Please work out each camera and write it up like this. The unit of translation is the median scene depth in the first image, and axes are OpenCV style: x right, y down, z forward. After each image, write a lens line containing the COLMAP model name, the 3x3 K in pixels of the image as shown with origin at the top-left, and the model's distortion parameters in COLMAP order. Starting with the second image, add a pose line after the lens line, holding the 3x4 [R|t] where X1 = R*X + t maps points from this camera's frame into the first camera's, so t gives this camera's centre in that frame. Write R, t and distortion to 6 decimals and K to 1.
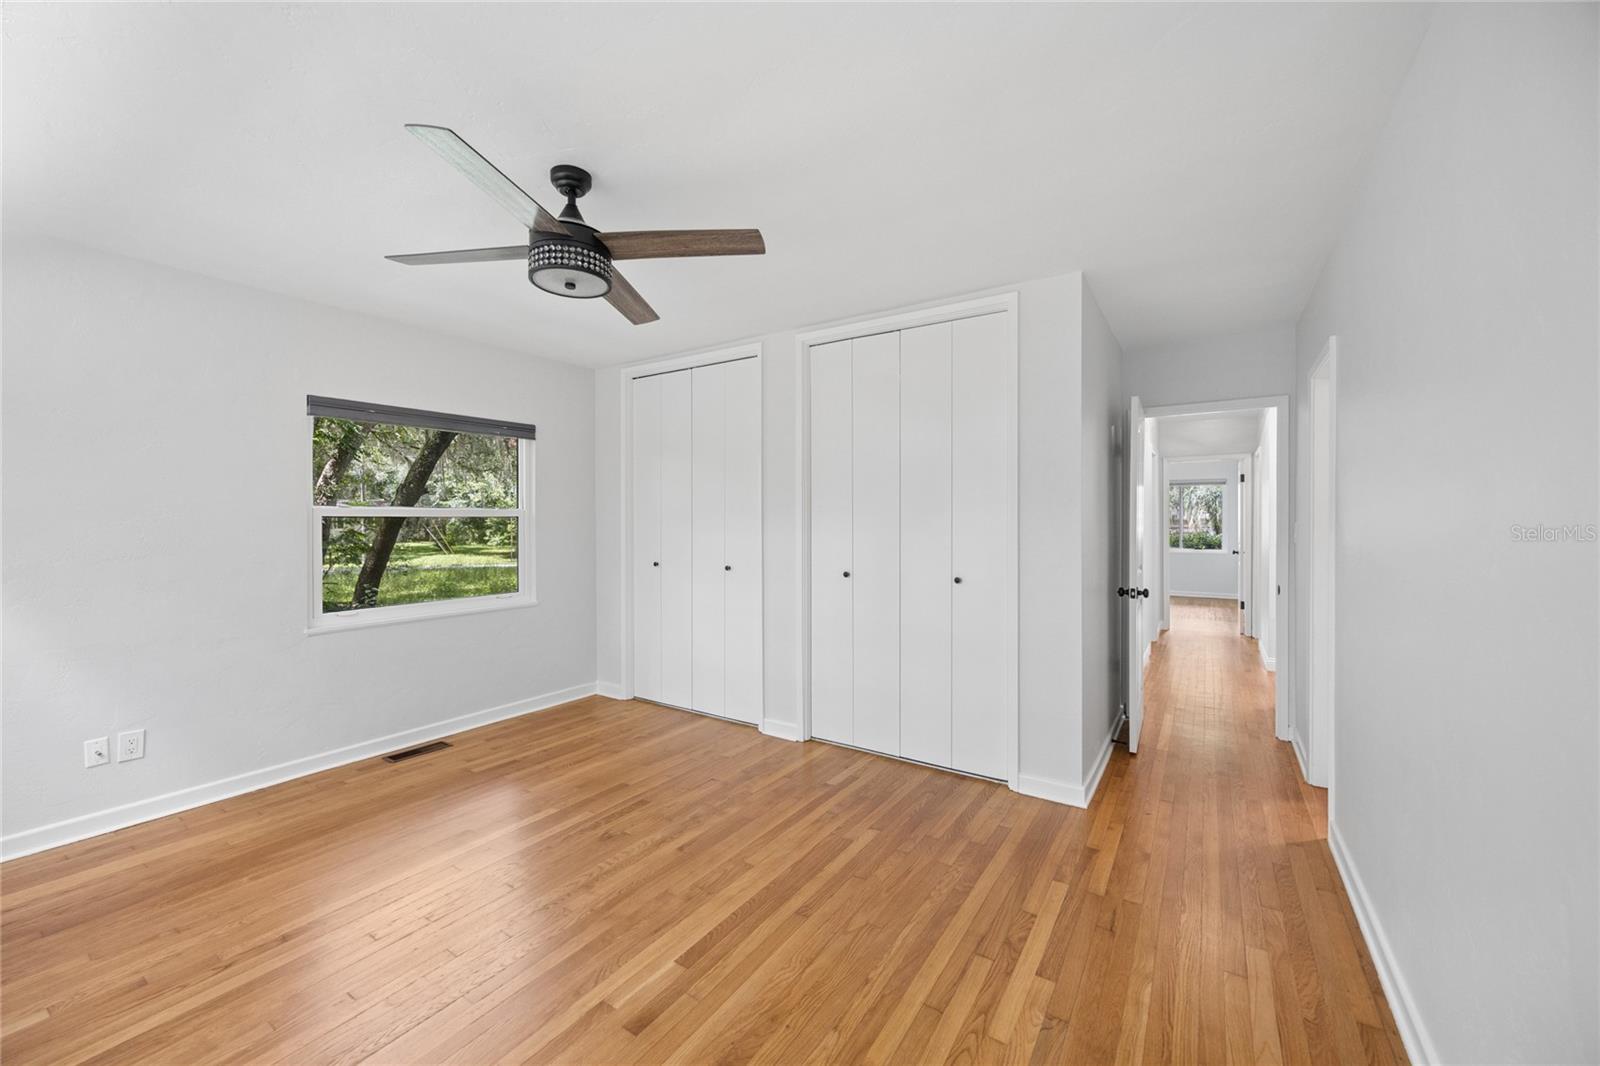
lens RADIAL K [[629.6, 0, 803.9], [0, 629.6, 523.9], [0, 0, 1]] dist [0.009558, -0.000107]
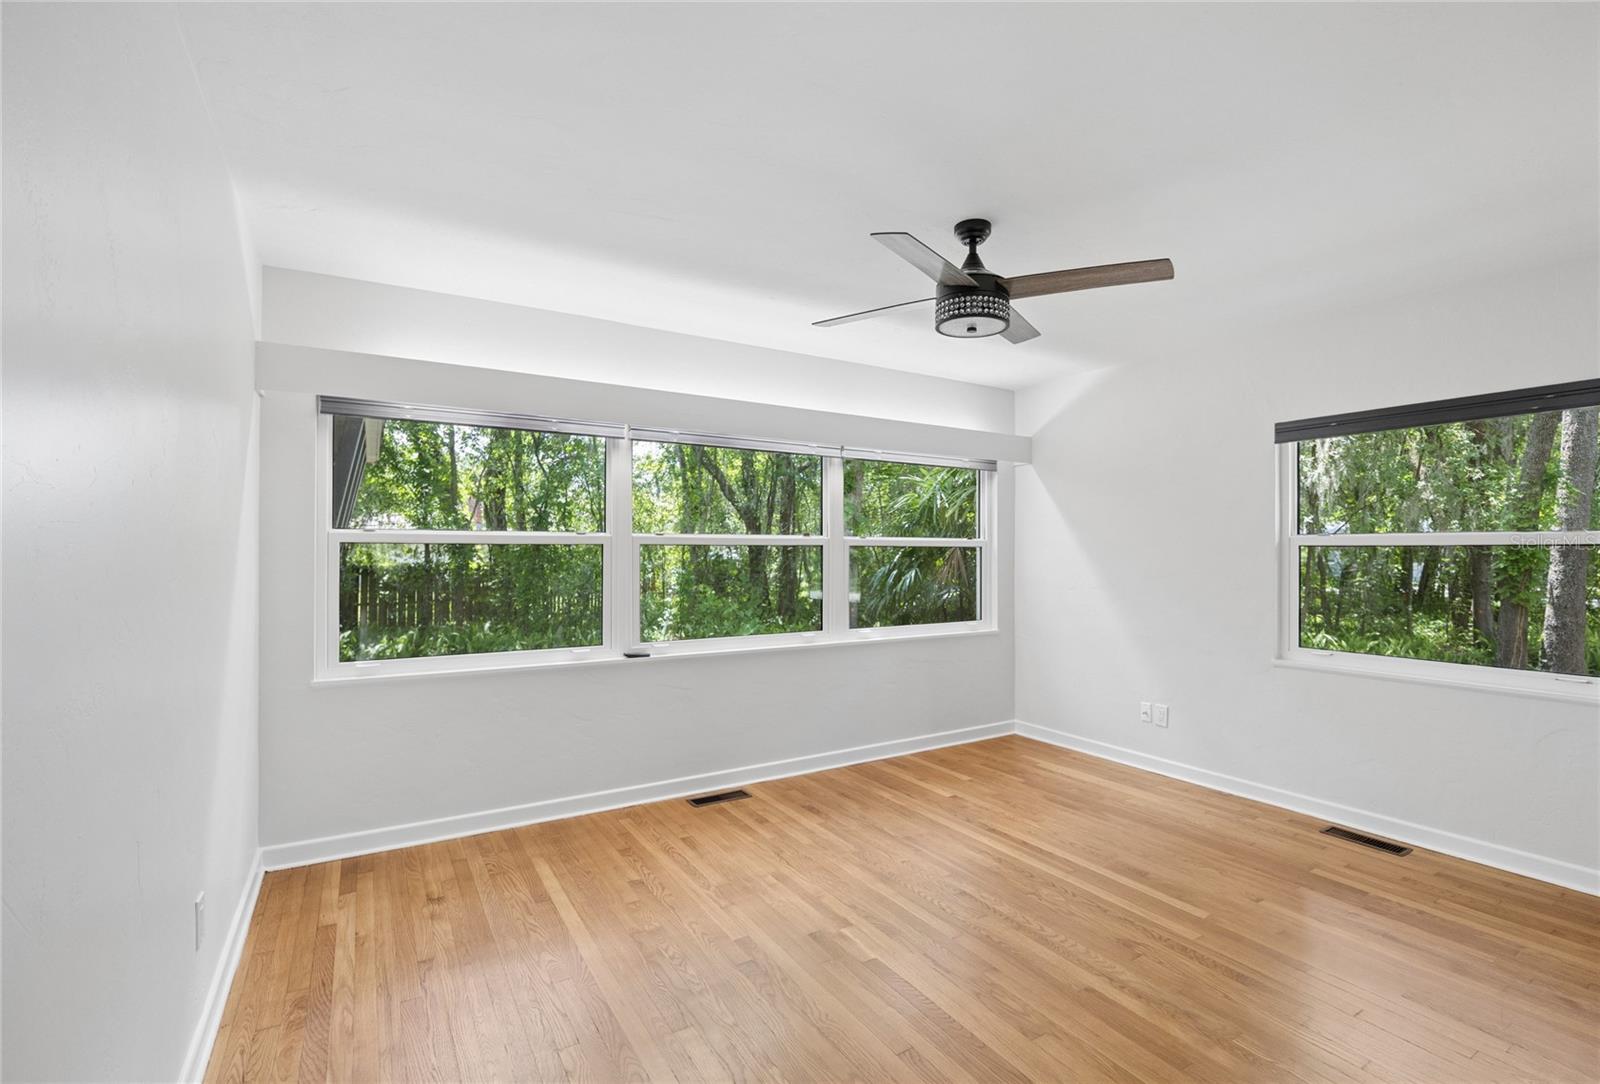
lens RADIAL K [[712.8, 0, 802.1], [0, 712.8, 549.8], [0, 0, 1]] dist [-0.000585, 0.000000]
pose [[-0.422303, -0.001351, -0.906454, 0.643349], [-0.005939, 0.999982, 0.001277, -0.002355], [0.906435, 0.005923, -0.422303, 0.946723]]
